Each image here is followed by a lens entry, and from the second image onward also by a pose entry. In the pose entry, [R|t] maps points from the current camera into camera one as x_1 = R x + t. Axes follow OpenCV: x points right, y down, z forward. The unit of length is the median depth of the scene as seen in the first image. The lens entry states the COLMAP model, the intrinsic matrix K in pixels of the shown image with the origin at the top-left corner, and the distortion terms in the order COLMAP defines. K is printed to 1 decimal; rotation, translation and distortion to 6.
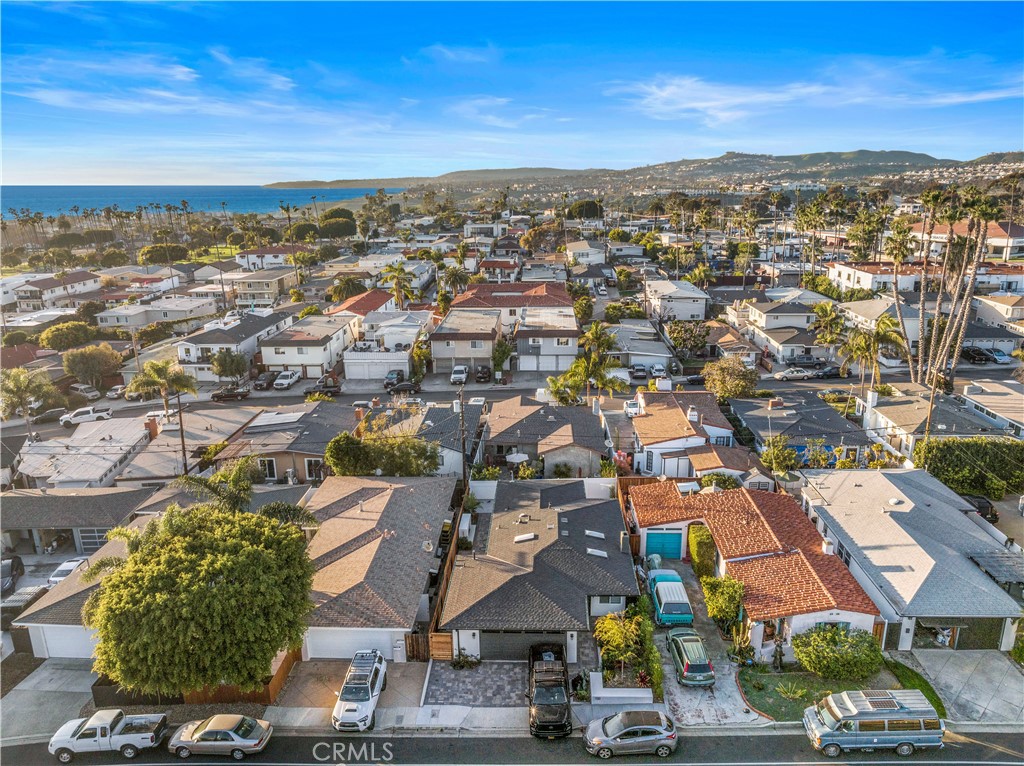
lens RADIAL K [[724.2, 0, 515.5], [0, 724.2, 382.0], [0, 0, 1]] dist [-0.042109, 0.010760]
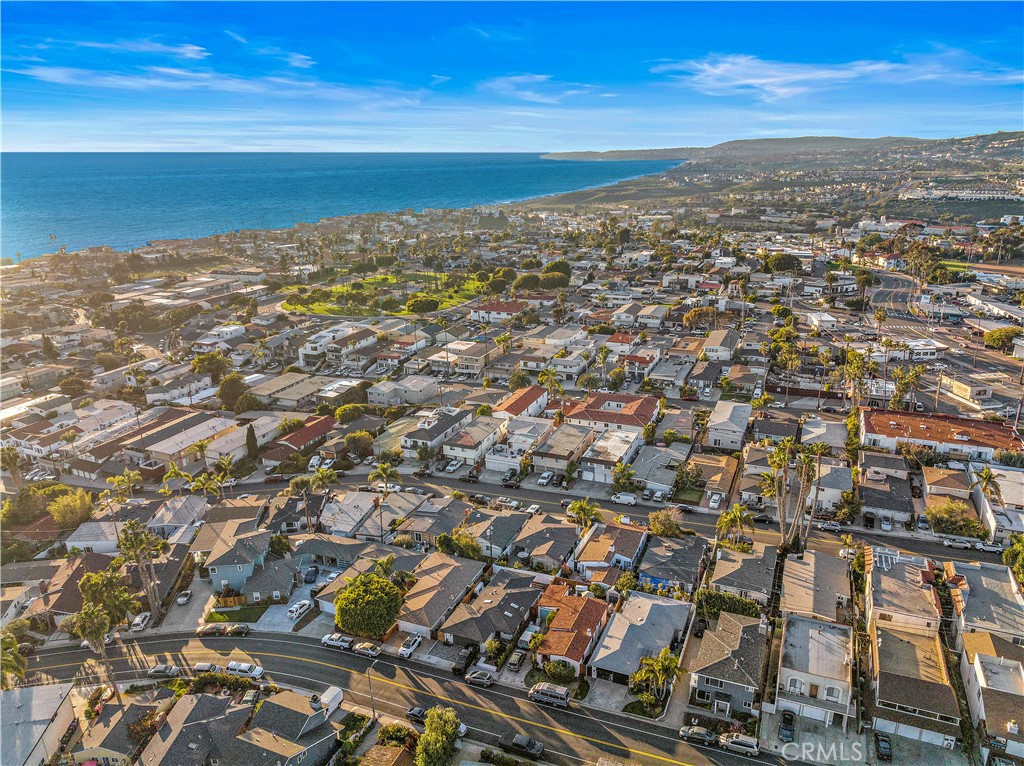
lens RADIAL K [[724.2, 0, 510.2], [0, 724.2, 387.3], [0, 0, 1]] dist [-0.042109, 0.010760]
pose [[0.932269, 0.105287, -0.346106, 0.771463], [-0.087165, 0.993900, 0.067561, -0.620907], [0.351108, -0.032817, 0.935760, -1.154785]]
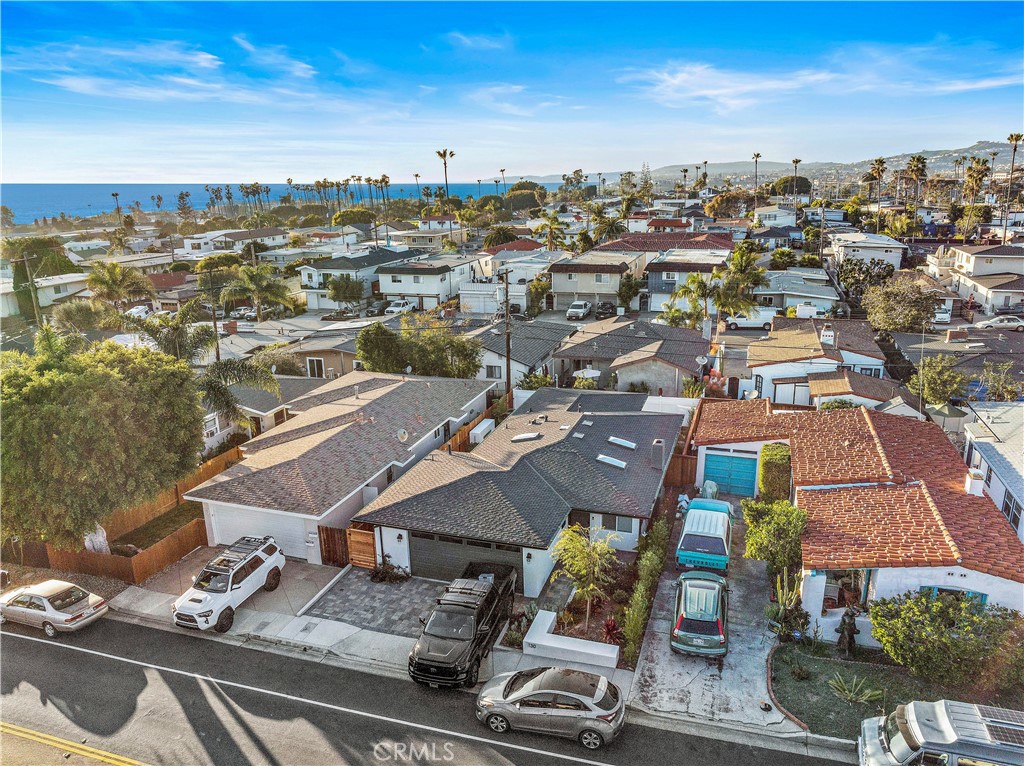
lens RADIAL K [[724.2, 0, 514.8], [0, 724.2, 378.4], [0, 0, 1]] dist [-0.042109, 0.010760]
pose [[0.960050, 0.069157, -0.271148, 0.173097], [-0.068901, 0.997569, 0.010475, 0.128730], [0.271214, 0.008626, 0.962481, 0.243708]]
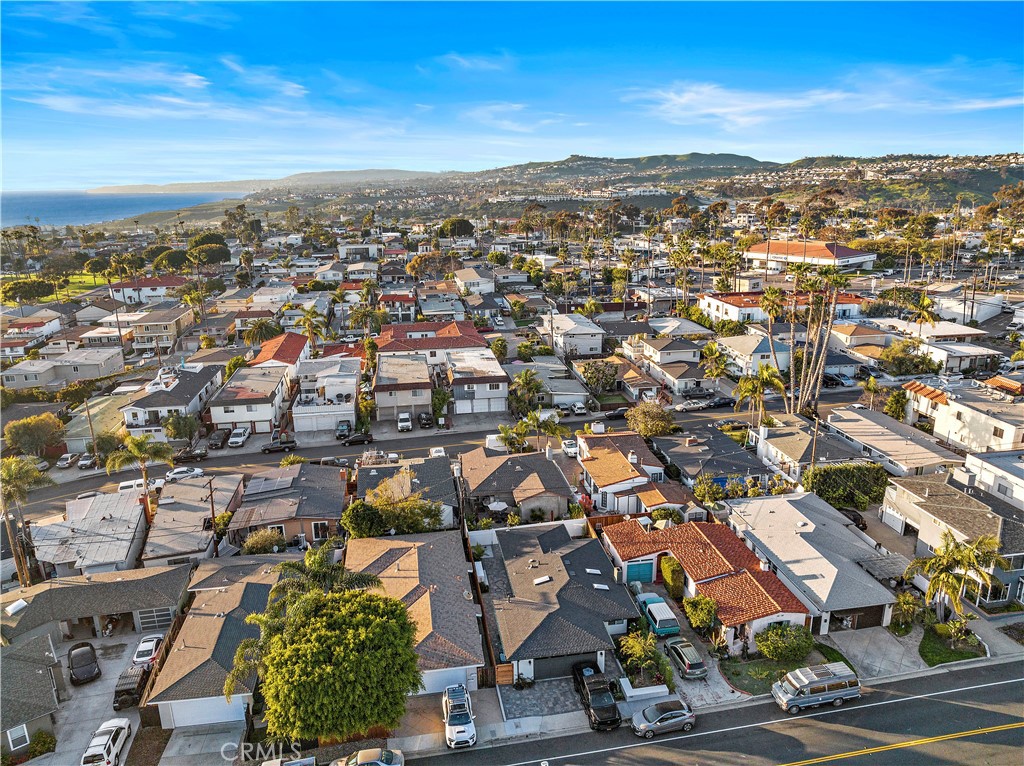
lens RADIAL K [[724.2, 0, 515.6], [0, 724.2, 383.5], [0, 0, 1]] dist [-0.042109, 0.010760]
pose [[0.979559, -0.055565, 0.193328, -0.226454], [0.055346, 0.998446, 0.006534, -0.124670], [-0.193391, 0.004300, 0.981112, -0.215559]]
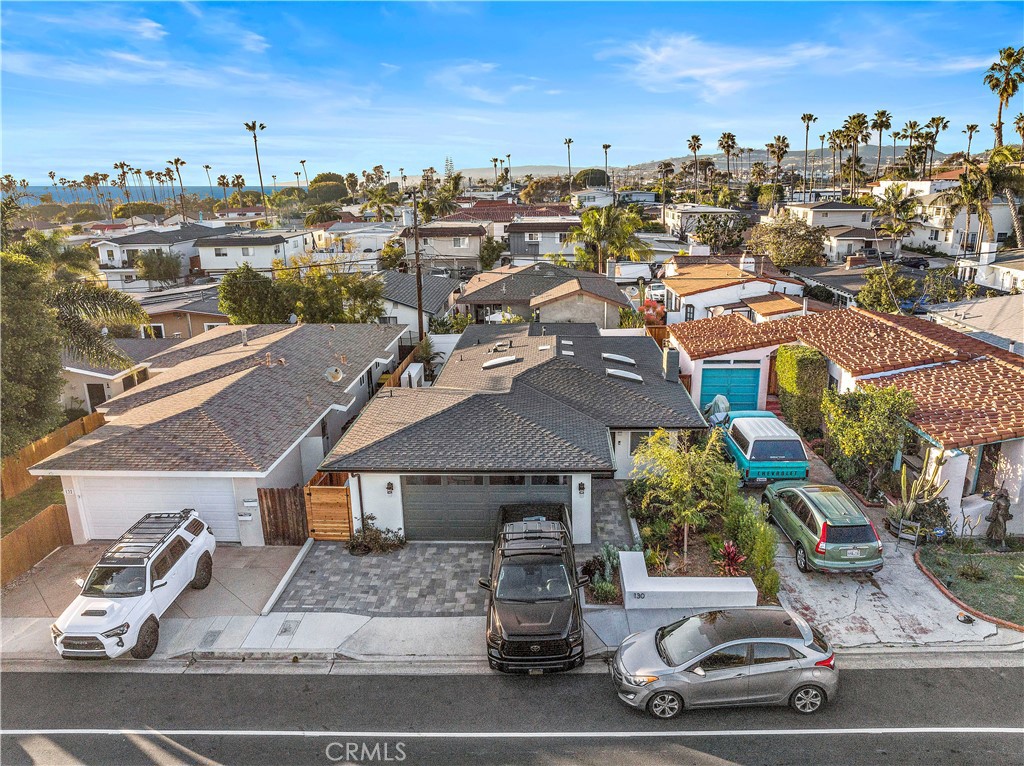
lens RADIAL K [[724.2, 0, 516.0], [0, 724.2, 379.1], [0, 0, 1]] dist [-0.042109, 0.010760]
pose [[0.999981, -0.001796, -0.005886, 0.025453], [0.001776, 0.999993, -0.003396, 0.201012], [0.005892, 0.003386, 0.999977, 0.354903]]
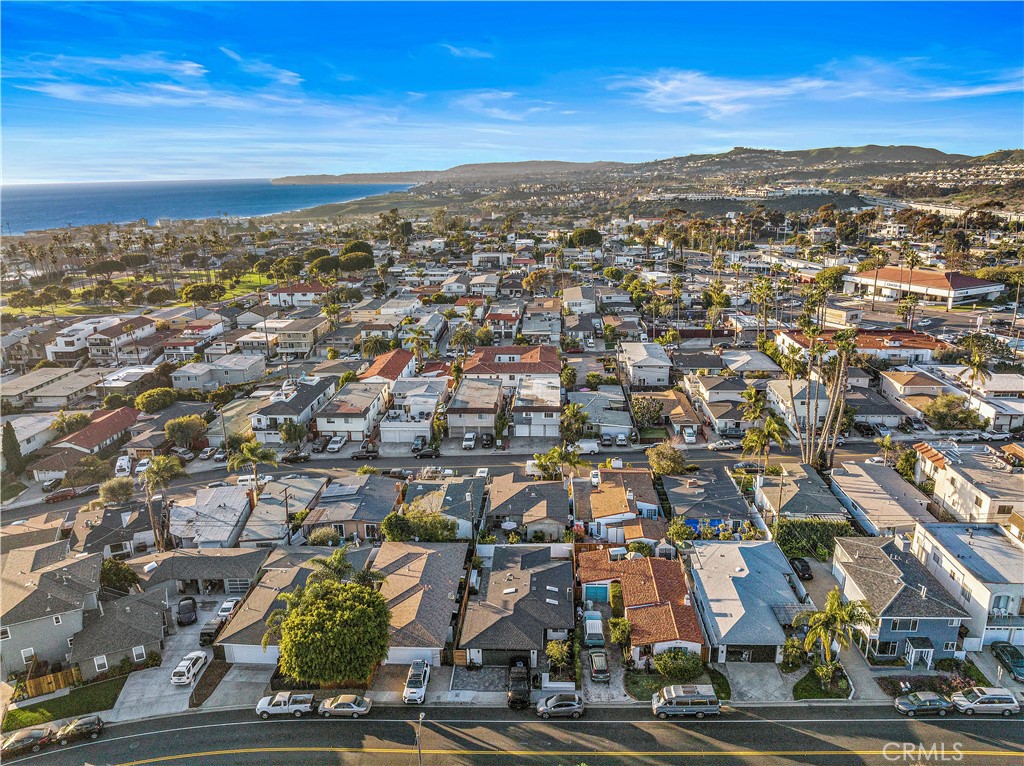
lens RADIAL K [[724.2, 0, 513.6], [0, 724.2, 387.4], [0, 0, 1]] dist [-0.042109, 0.010760]
pose [[0.999902, 0.001498, -0.013906, 0.038268], [-0.001243, 0.999832, 0.018284, -0.243928], [0.013931, -0.018265, 0.999736, -0.559447]]
